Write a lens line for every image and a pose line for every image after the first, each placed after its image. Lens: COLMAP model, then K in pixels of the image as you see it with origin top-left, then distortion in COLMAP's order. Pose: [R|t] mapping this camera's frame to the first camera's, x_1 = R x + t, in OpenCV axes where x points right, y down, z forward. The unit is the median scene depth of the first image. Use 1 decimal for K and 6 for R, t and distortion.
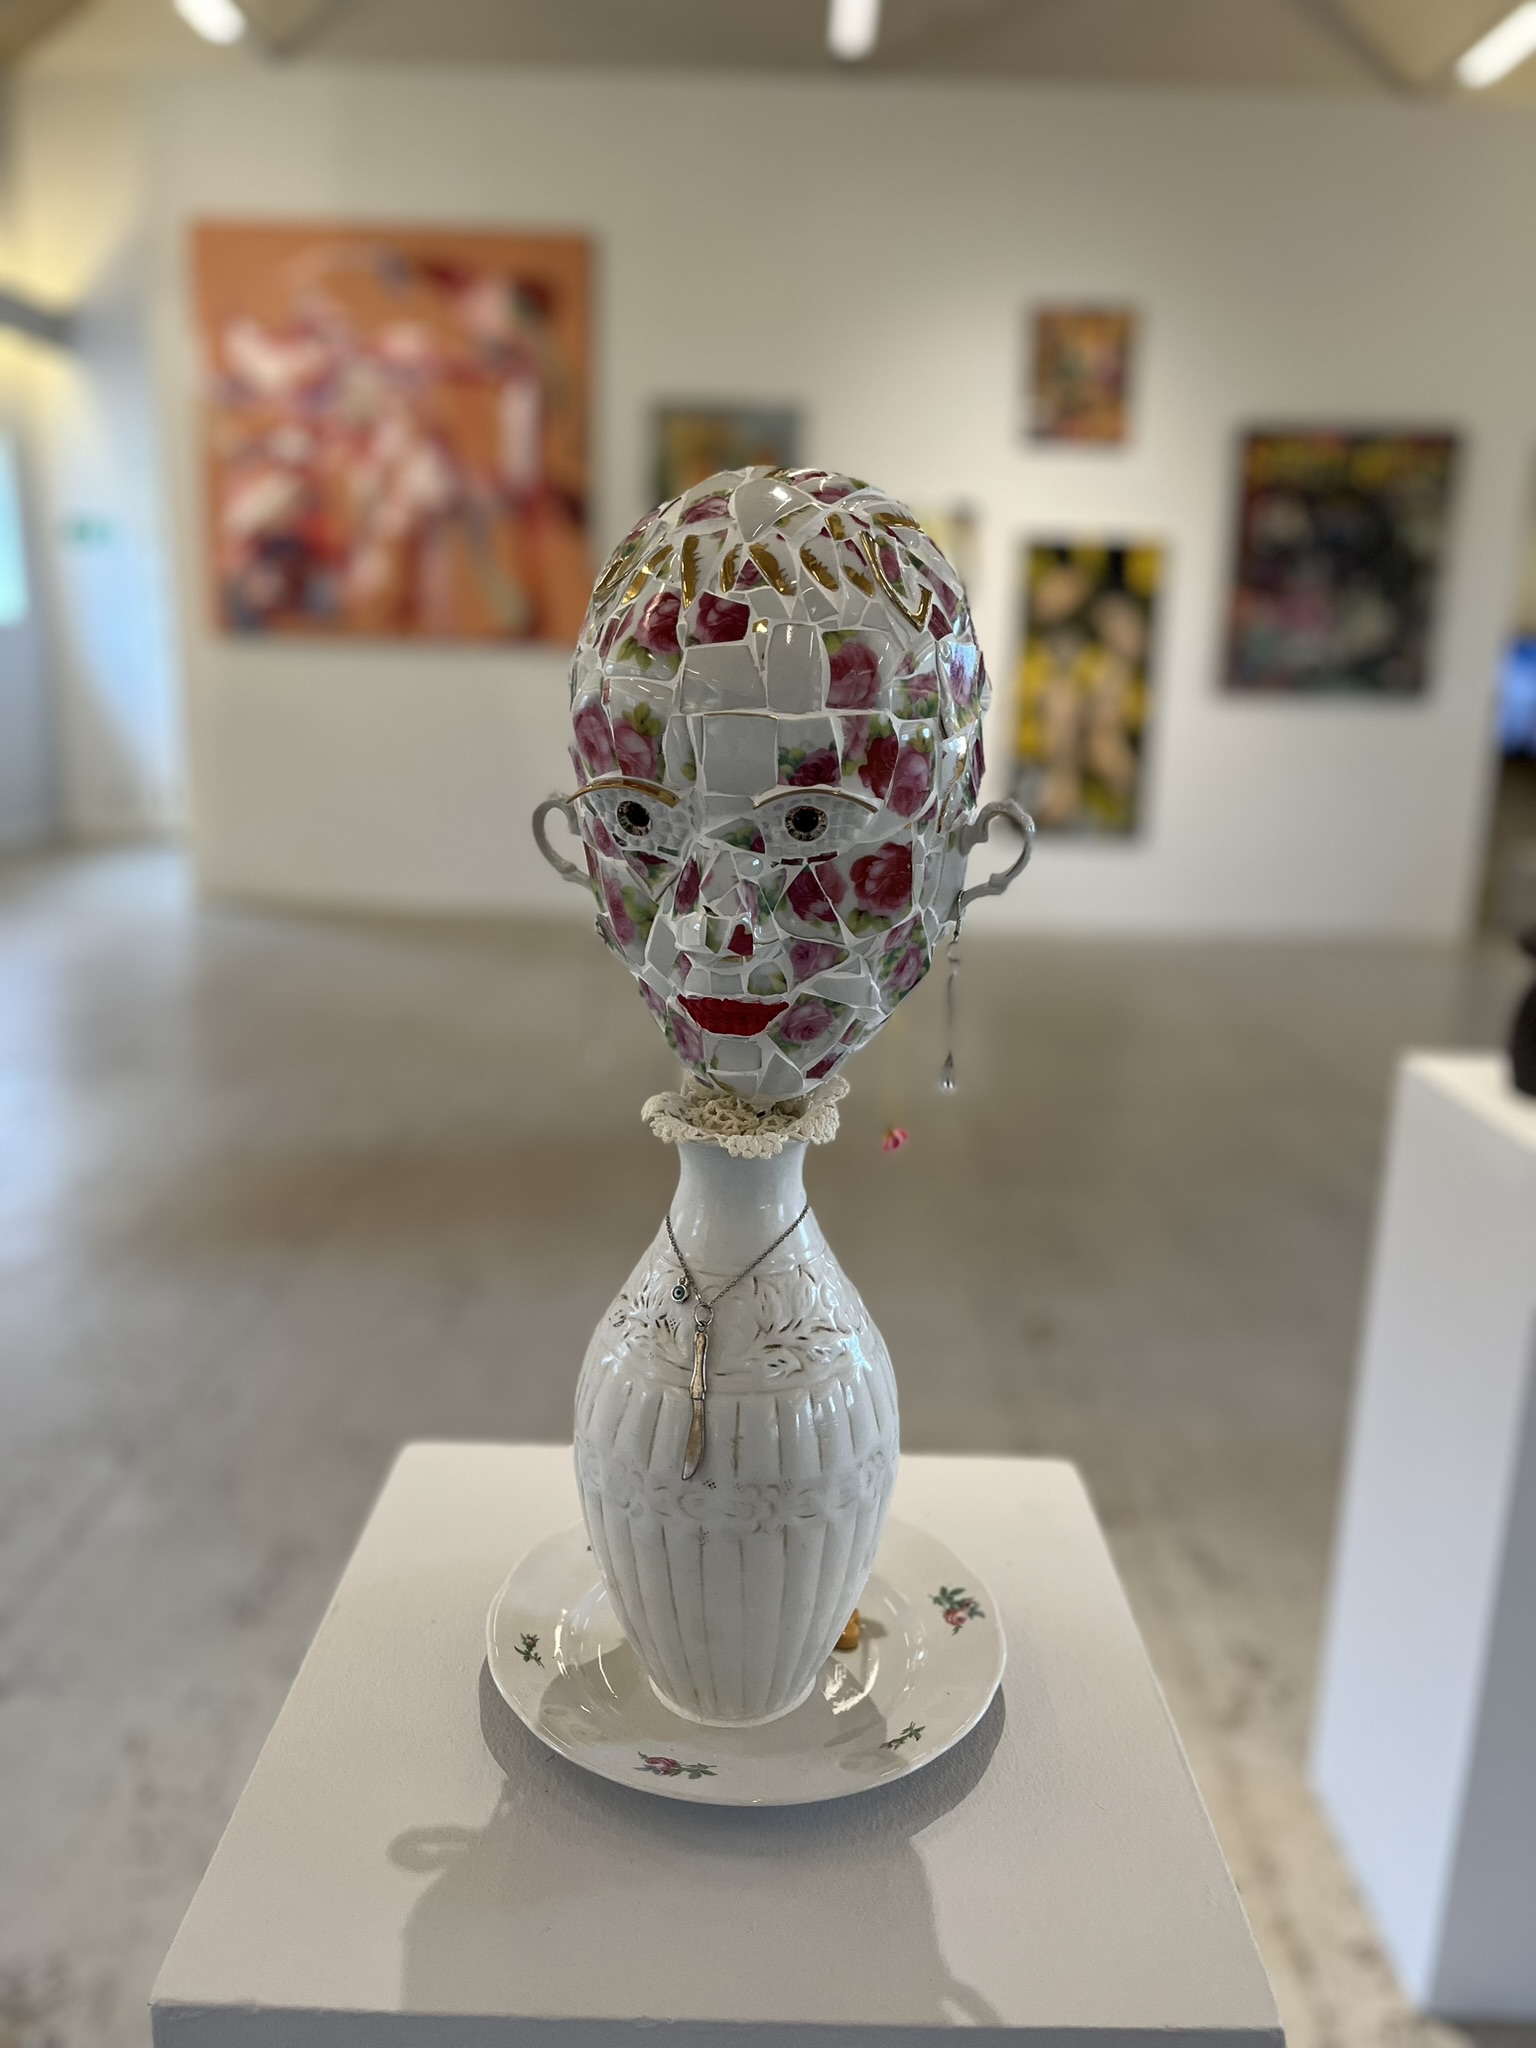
lens RADIAL K [[1606.4, 0, 779.0], [0, 1606.4, 1019.5], [0, 0, 1]] dist [0.040092, -0.065115]
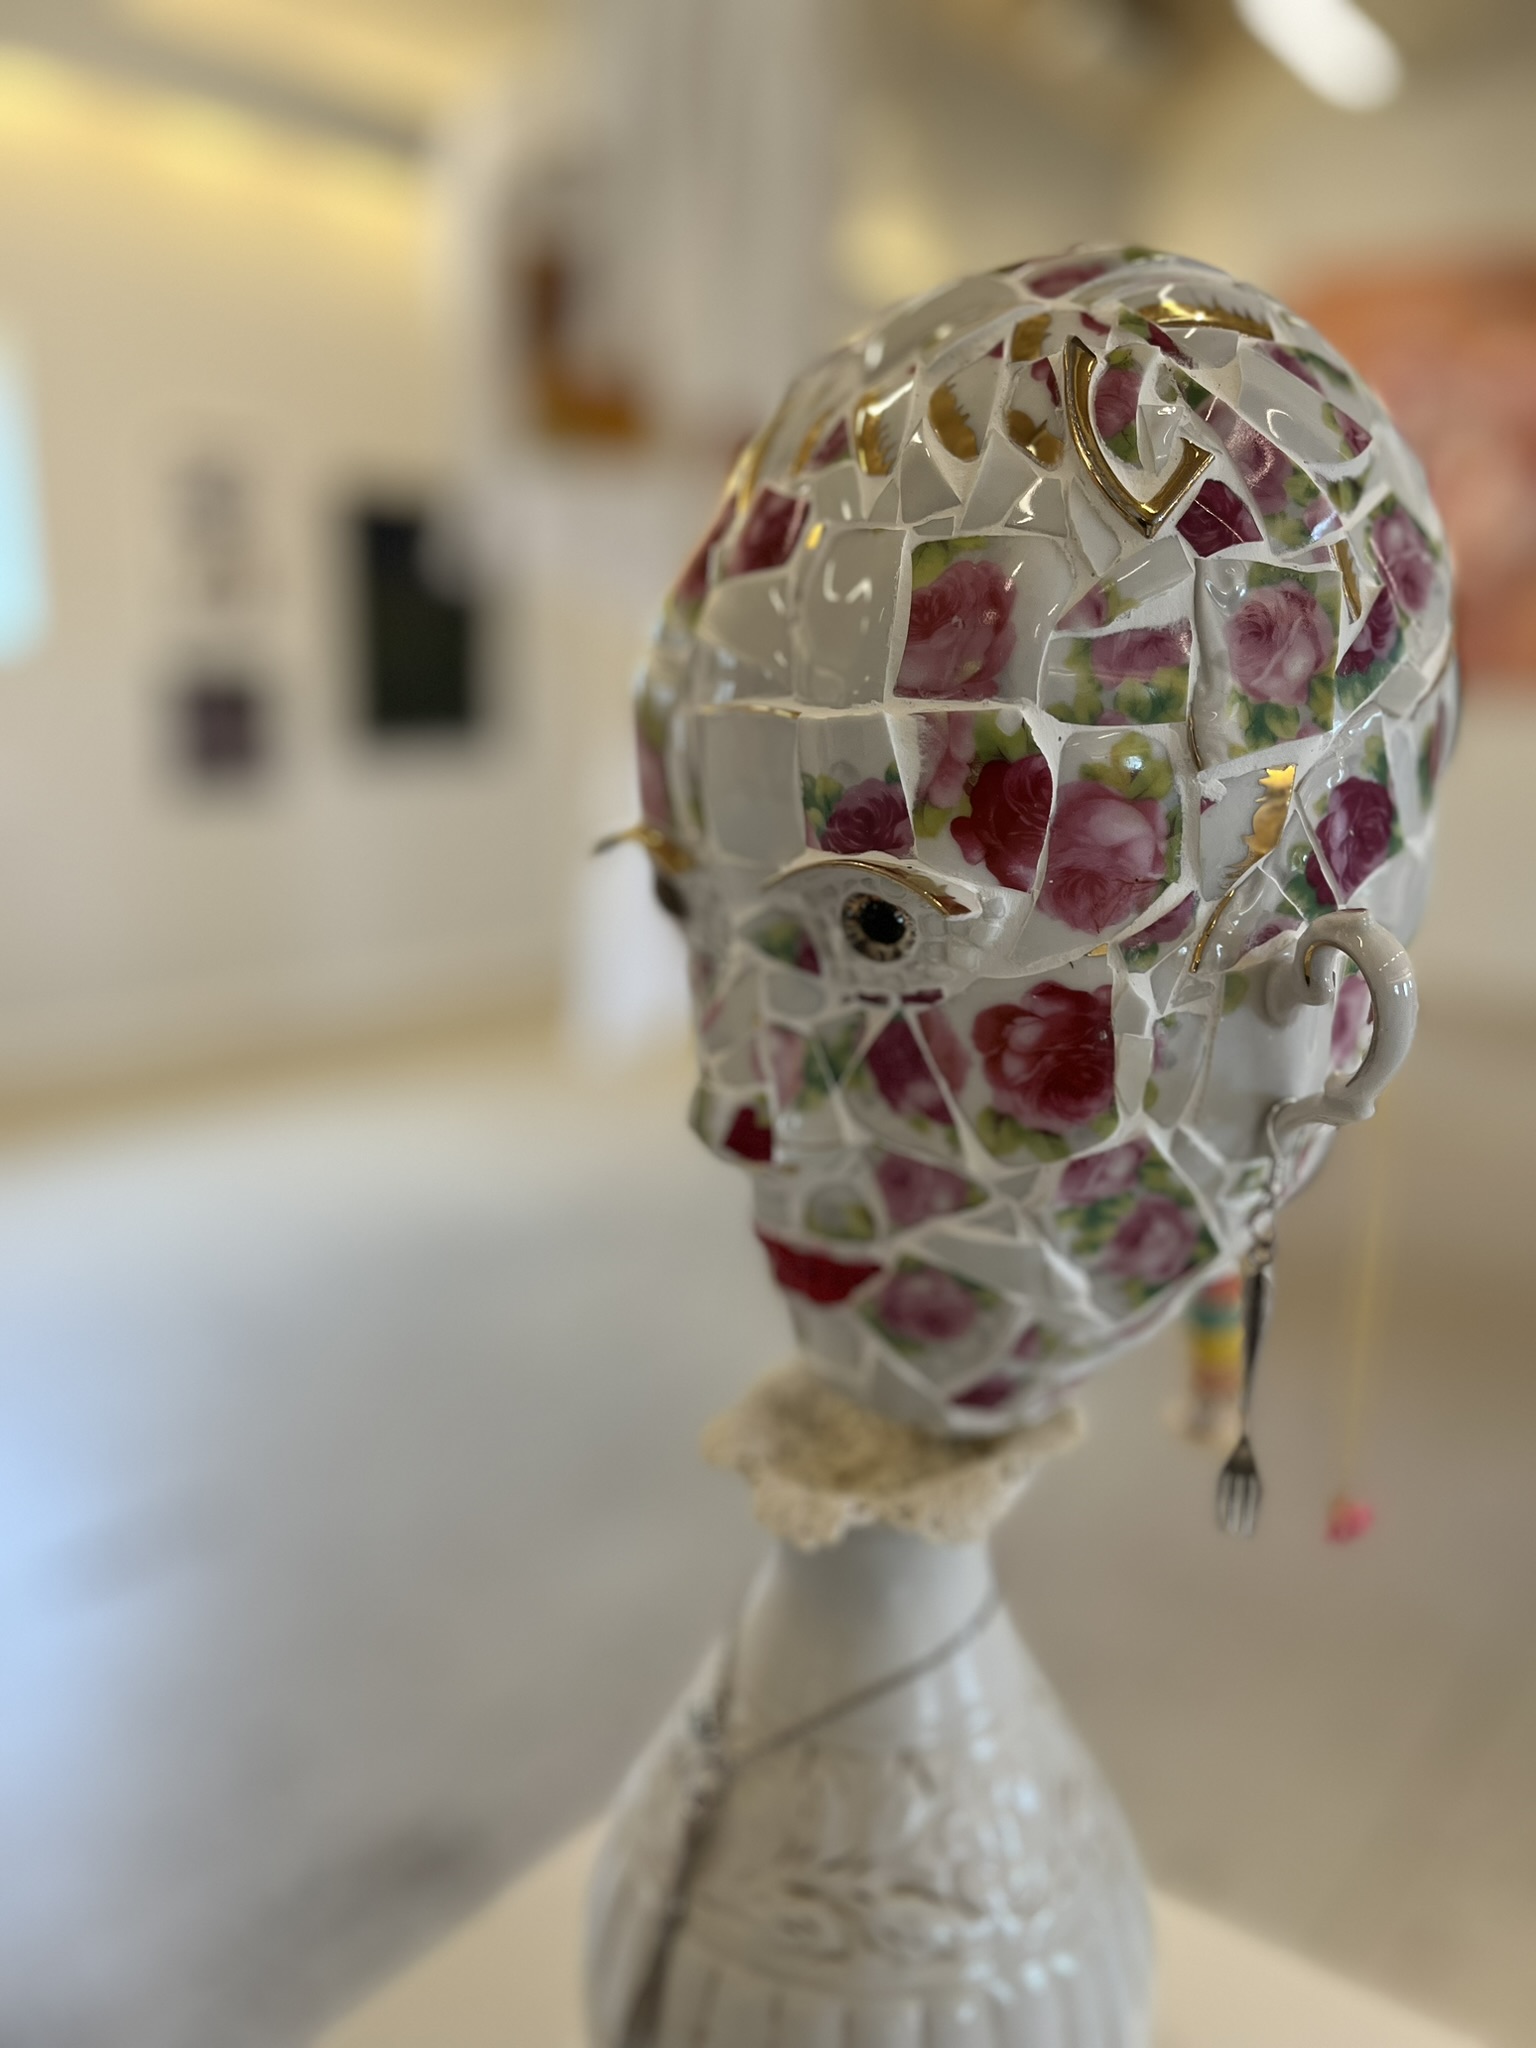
lens RADIAL K [[1606.4, 0, 764.3], [0, 1606.4, 1016.6], [0, 0, 1]] dist [0.040092, -0.065115]
pose [[0.785731, 0.119461, -0.606923, 0.294520], [-0.143602, 0.989596, 0.008874, -0.092510], [0.601668, 0.080182, 0.794711, 0.573244]]
